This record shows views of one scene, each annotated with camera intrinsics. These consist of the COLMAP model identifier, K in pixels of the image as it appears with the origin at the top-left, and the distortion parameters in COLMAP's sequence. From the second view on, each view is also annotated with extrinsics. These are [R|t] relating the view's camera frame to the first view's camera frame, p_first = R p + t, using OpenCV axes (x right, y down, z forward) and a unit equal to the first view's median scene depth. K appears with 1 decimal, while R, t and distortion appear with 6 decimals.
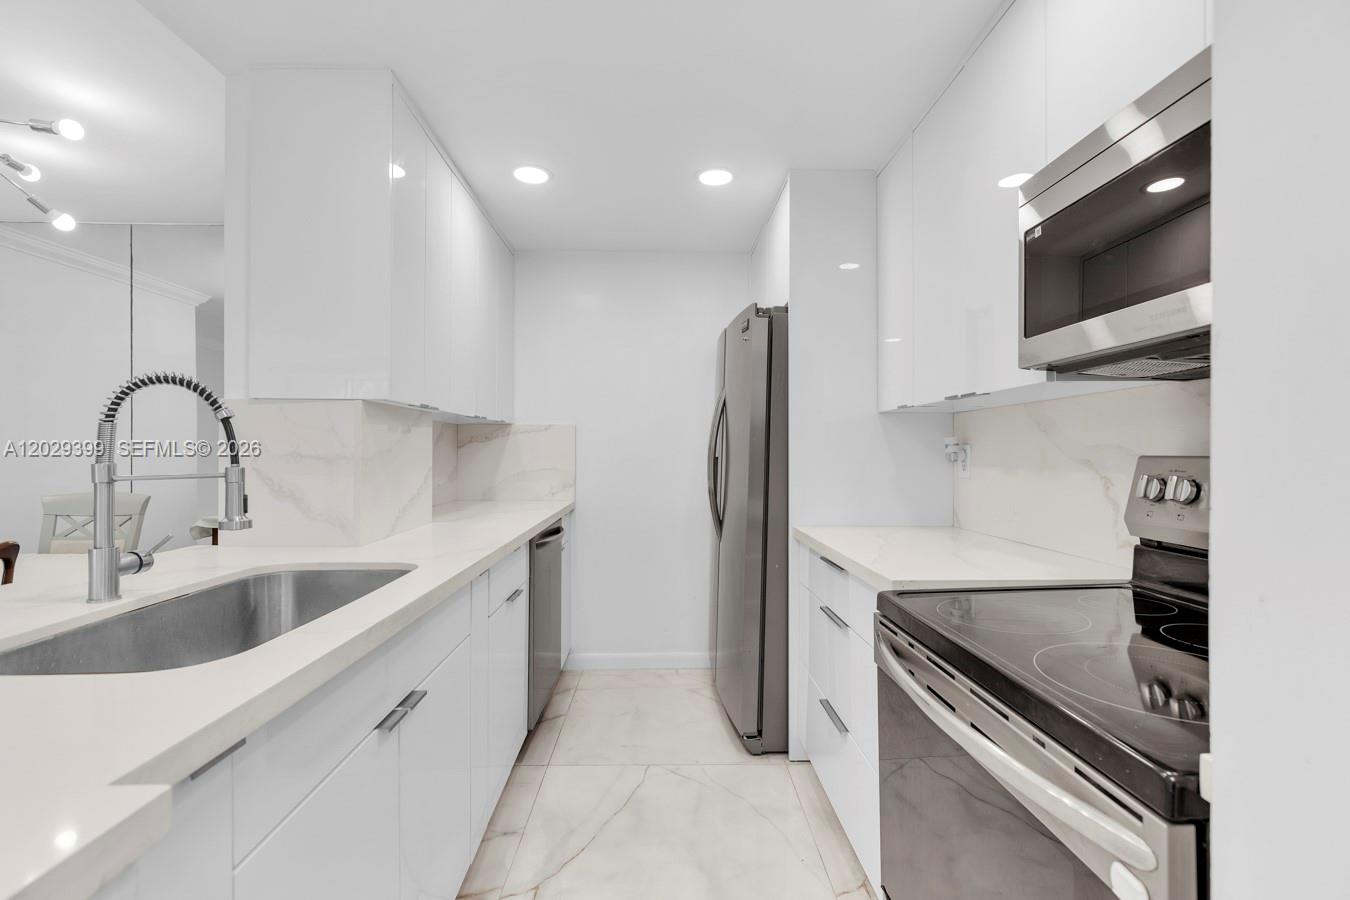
lens RADIAL K [[595.8, 0, 676.6], [0, 595.8, 458.2], [0, 0, 1]] dist [0.000775, 0.000241]
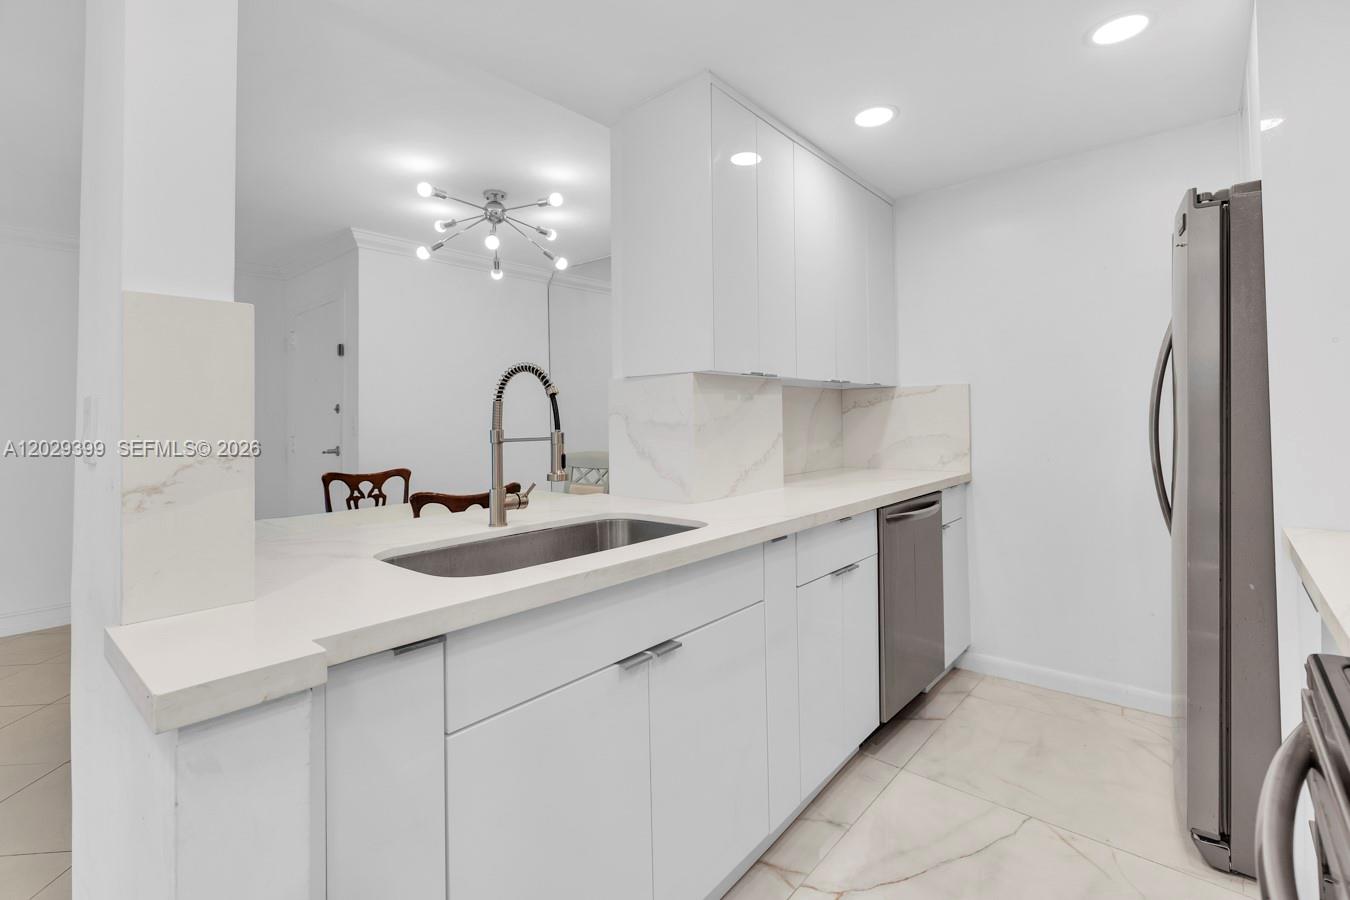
lens RADIAL K [[609.8, 0, 675.2], [0, 609.8, 416.5], [0, 0, 1]] dist [0.000393, -0.004189]
pose [[0.732800, -0.019549, -0.680163, 0.185979], [0.010268, 0.999791, -0.017673, 0.003666], [0.680367, 0.005967, 0.732848, 0.116042]]
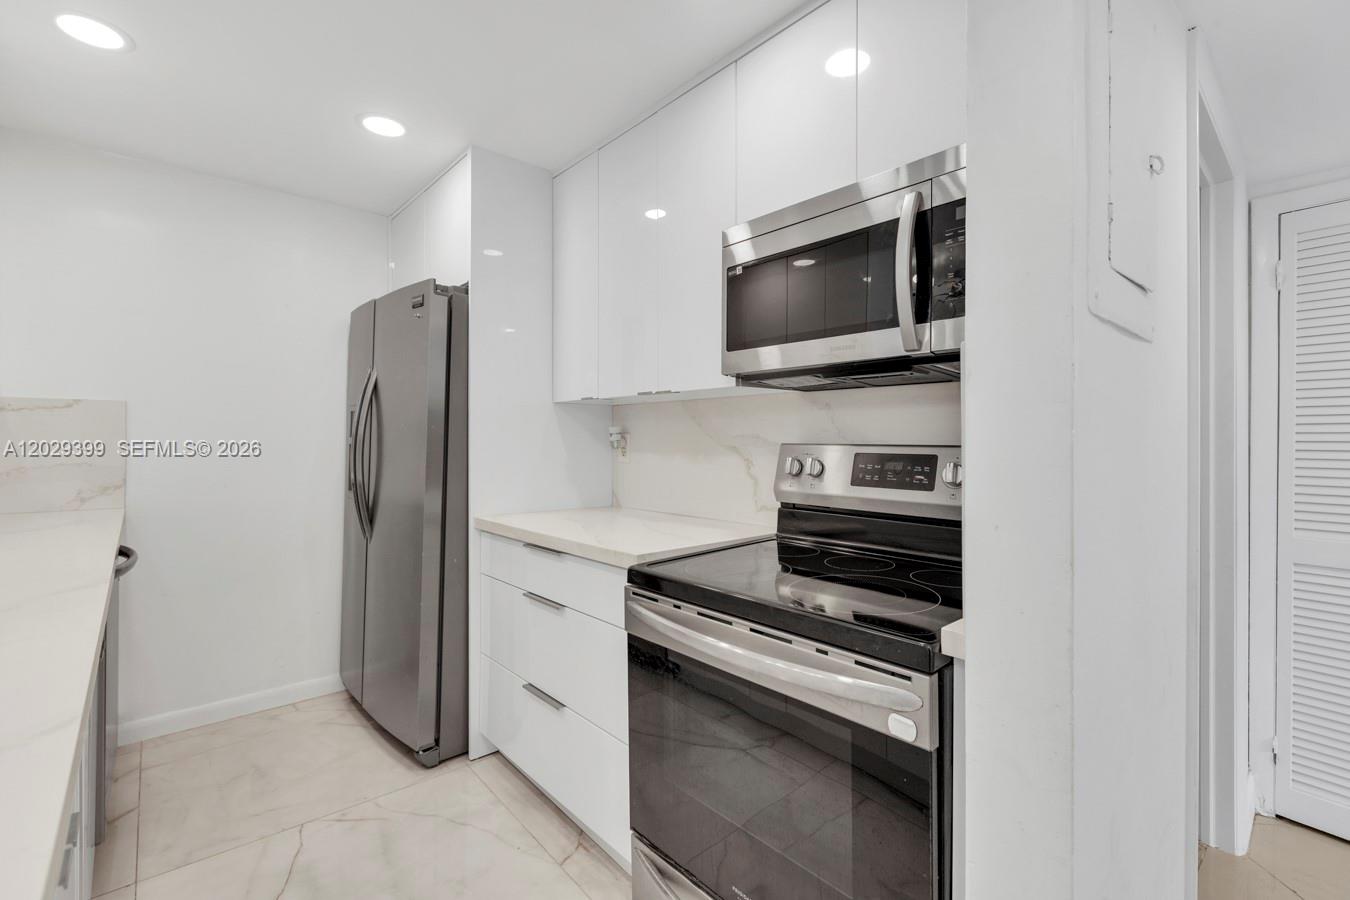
lens RADIAL K [[597.6, 0, 675.0], [0, 597.6, 450.0], [0, 0, 1]] dist [0.001297, -0.000143]
pose [[0.770179, -0.010686, 0.637739, -0.193538], [0.005004, 0.999930, 0.010712, -0.003371], [-0.637808, -0.005059, 0.770178, 0.054397]]
